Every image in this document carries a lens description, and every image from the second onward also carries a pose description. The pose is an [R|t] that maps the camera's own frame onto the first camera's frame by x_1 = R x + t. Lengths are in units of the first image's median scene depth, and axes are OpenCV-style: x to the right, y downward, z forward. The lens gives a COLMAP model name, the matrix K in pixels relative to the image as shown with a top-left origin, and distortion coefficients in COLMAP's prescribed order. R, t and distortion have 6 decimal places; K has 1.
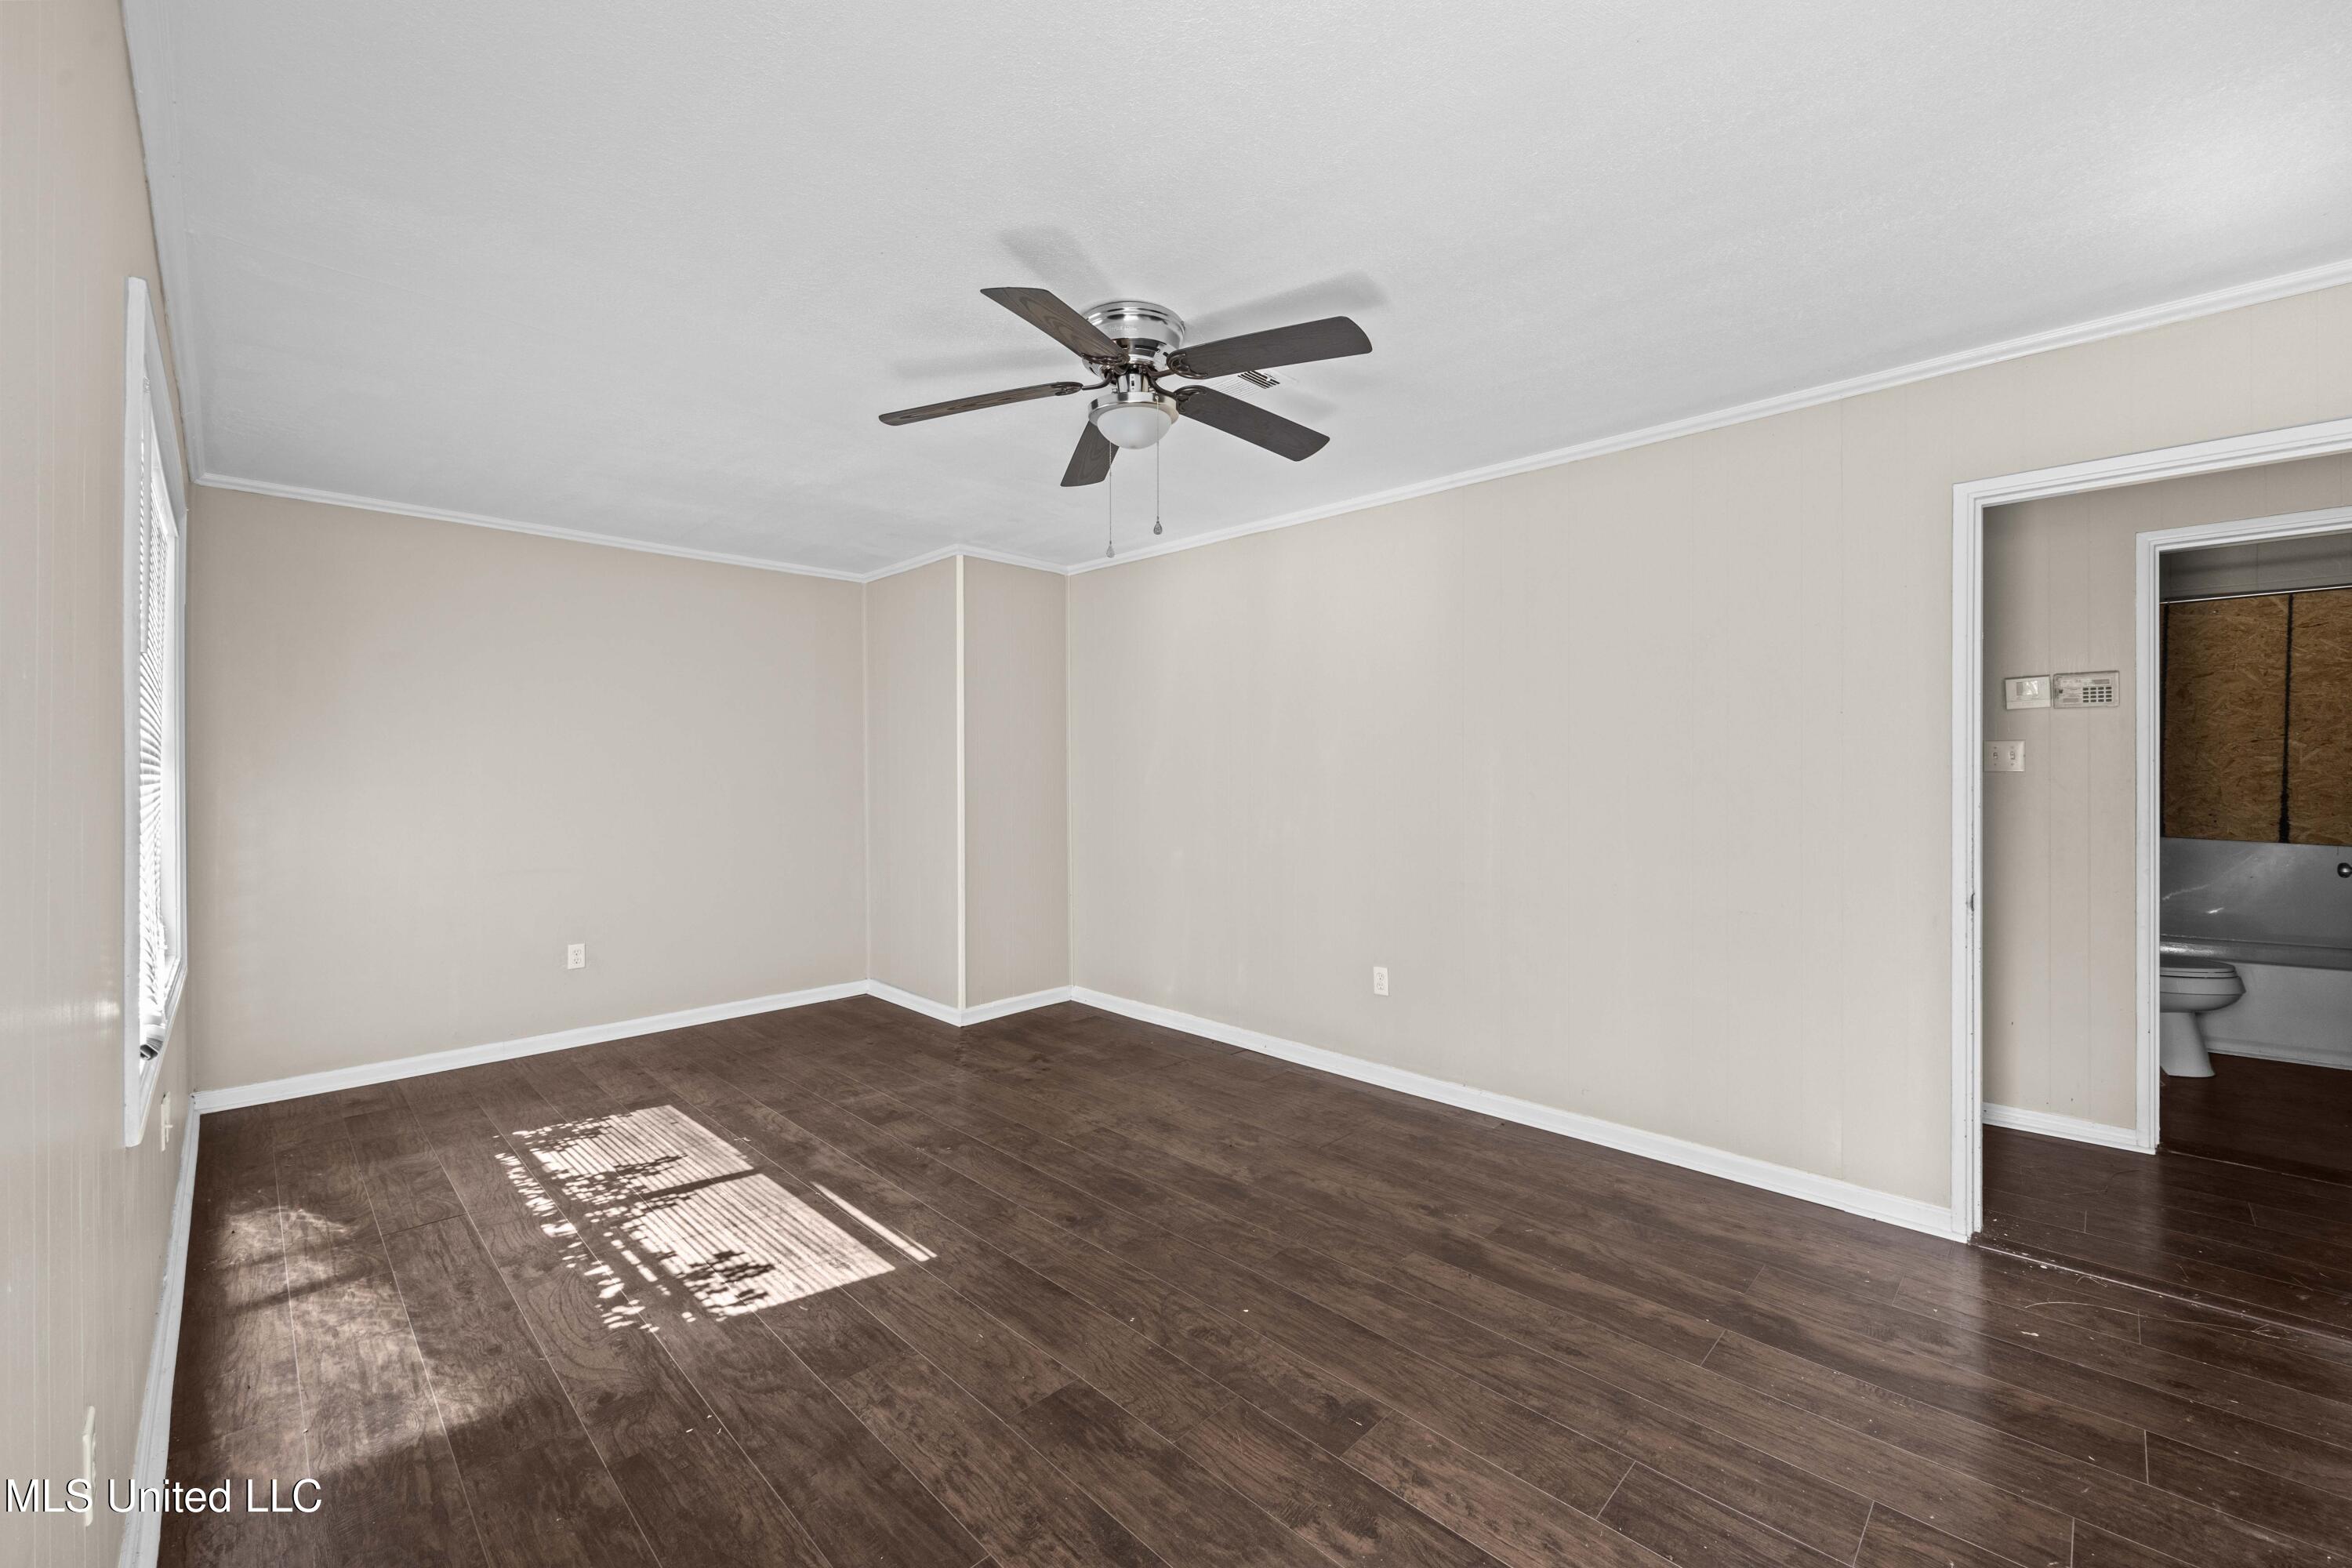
lens RADIAL K [[953.4, 0, 1177.5], [0, 953.4, 775.5], [0, 0, 1]] dist [0.002969, 0.000290]
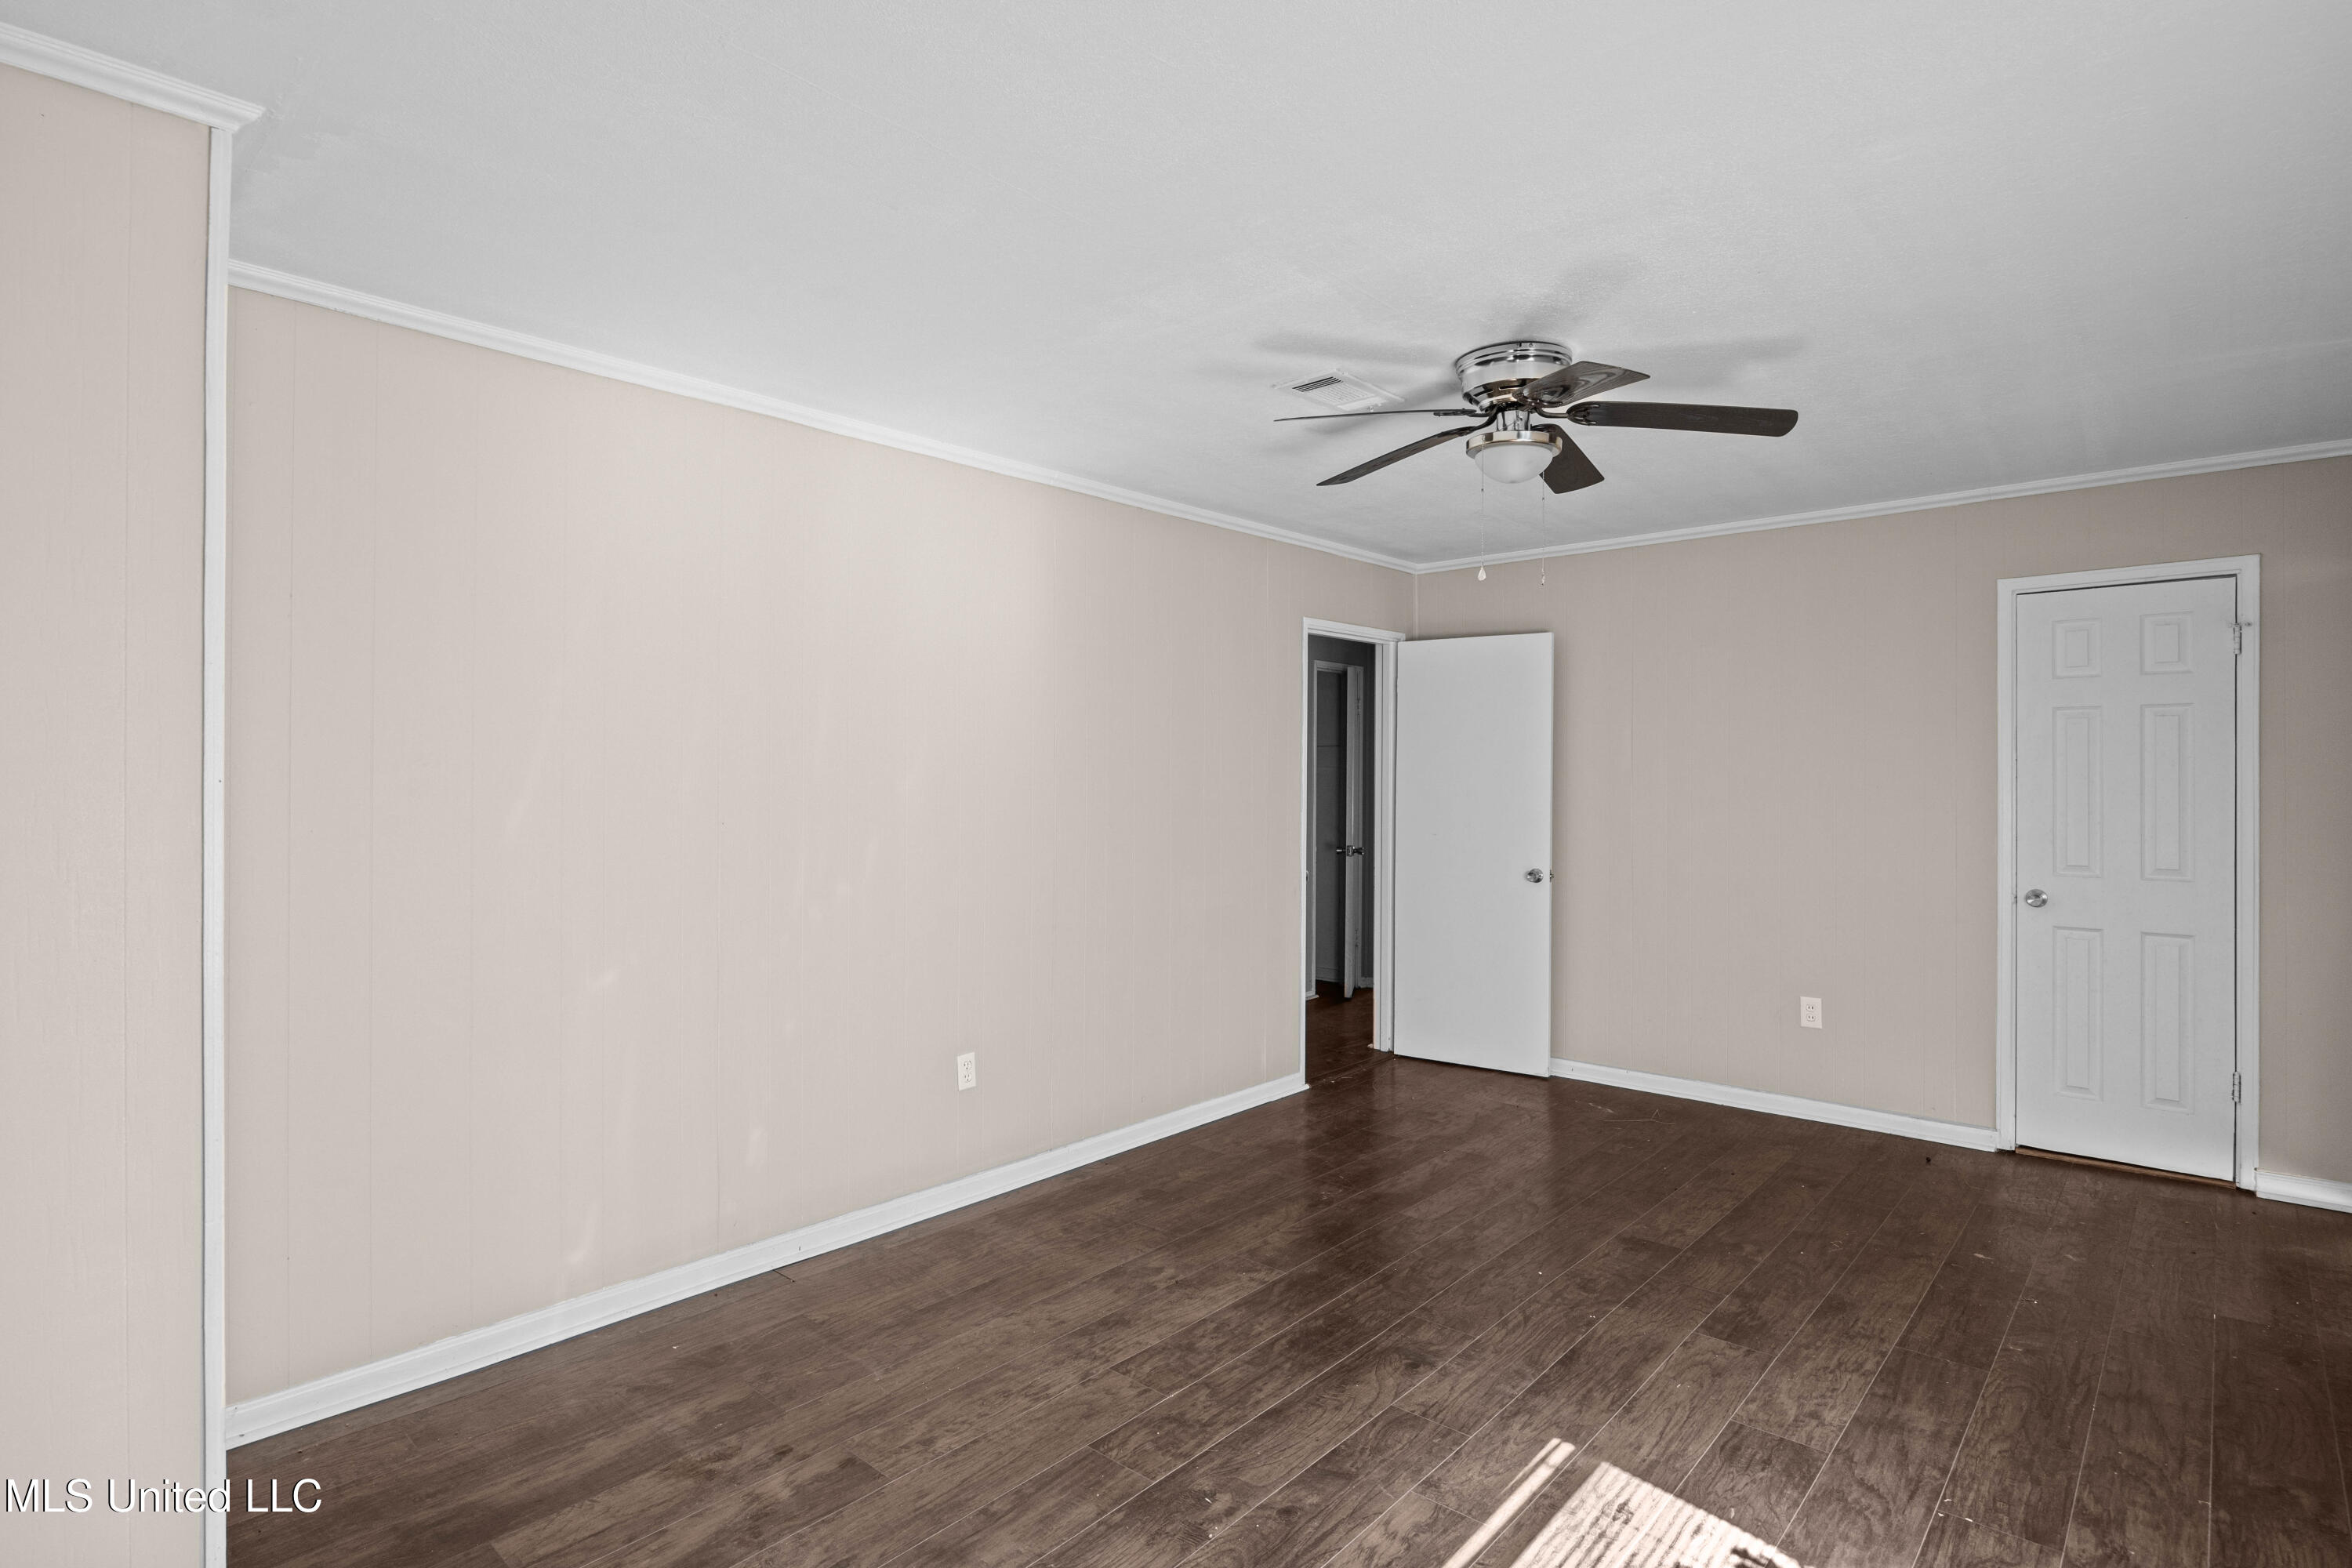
lens RADIAL K [[1190.5, 0, 1176.0], [0, 1190.5, 784.0], [0, 0, 1]] dist [-0.003828, -0.000141]
pose [[-0.067002, -0.003283, 0.997747, -1.059298], [0.002639, 0.999991, 0.003467, -0.035565], [-0.997749, 0.002866, -0.066993, 1.208211]]
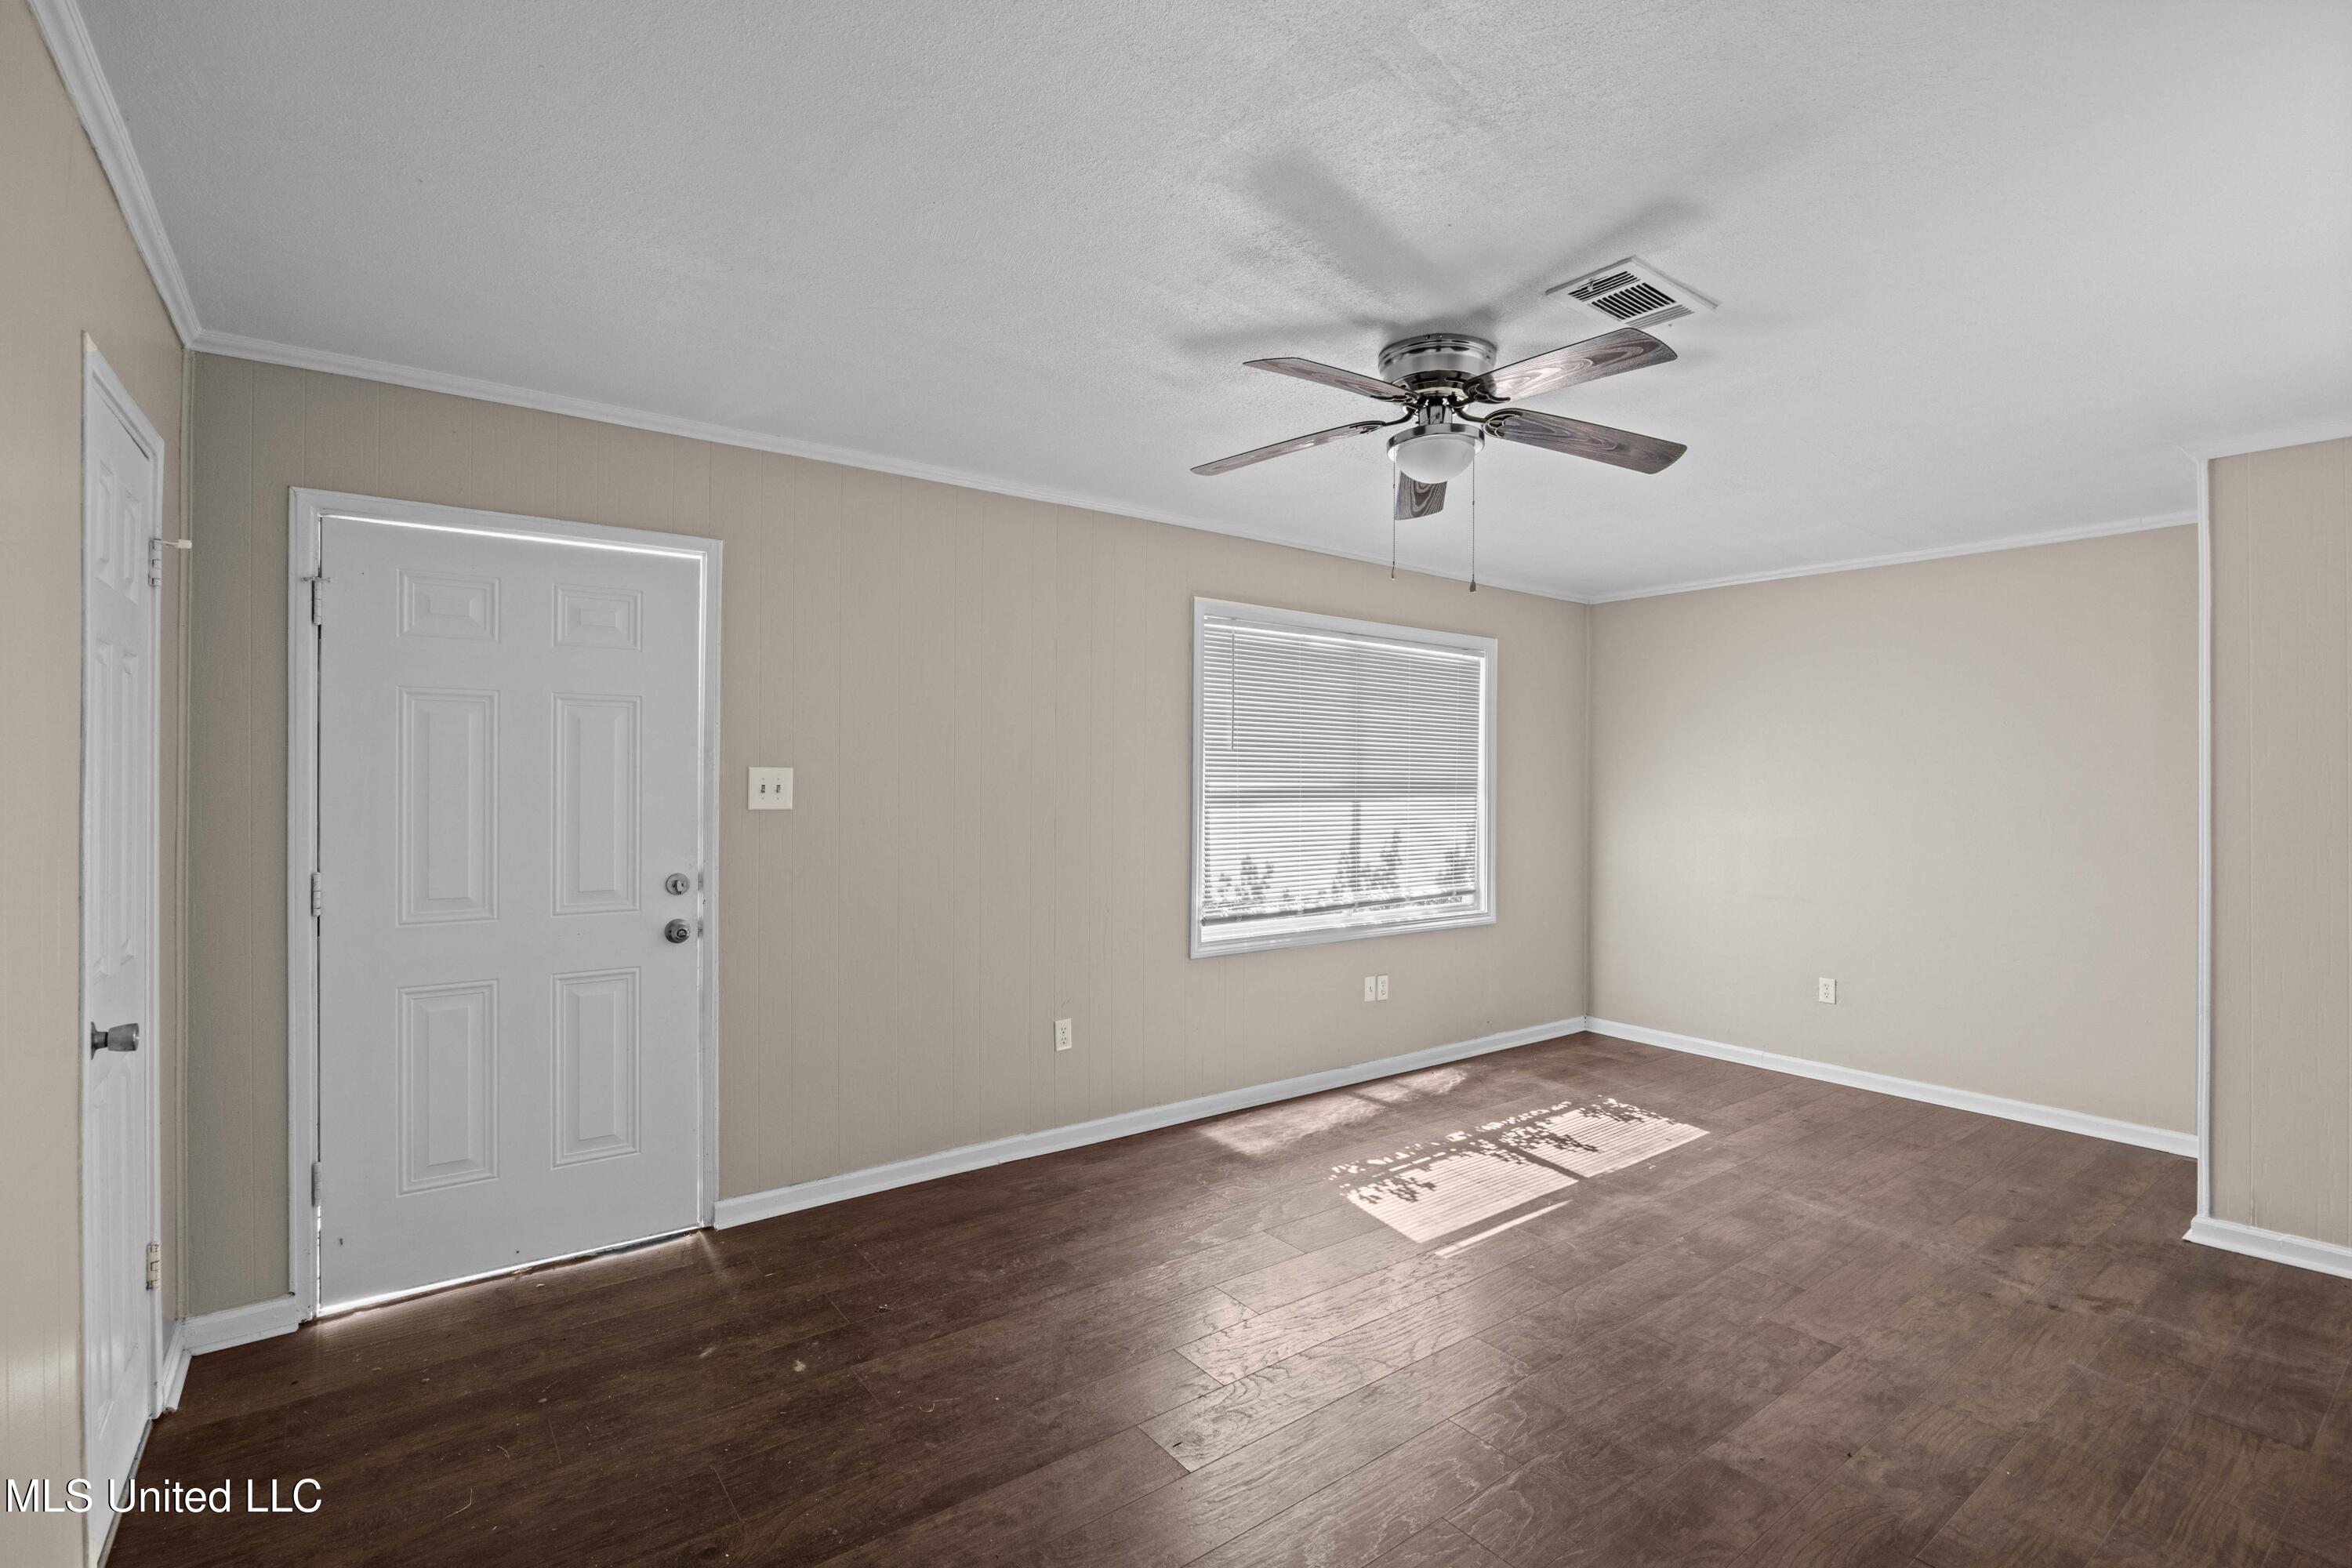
lens RADIAL K [[1059.7, 0, 1169.1], [0, 1059.7, 773.8], [0, 0, 1]] dist [-0.013182, 0.000169]
pose [[-0.142212, -0.001227, -0.989836, 0.885287], [-0.009148, 0.999958, 0.000075, -0.048829], [0.989794, 0.009065, -0.142217, 0.748388]]
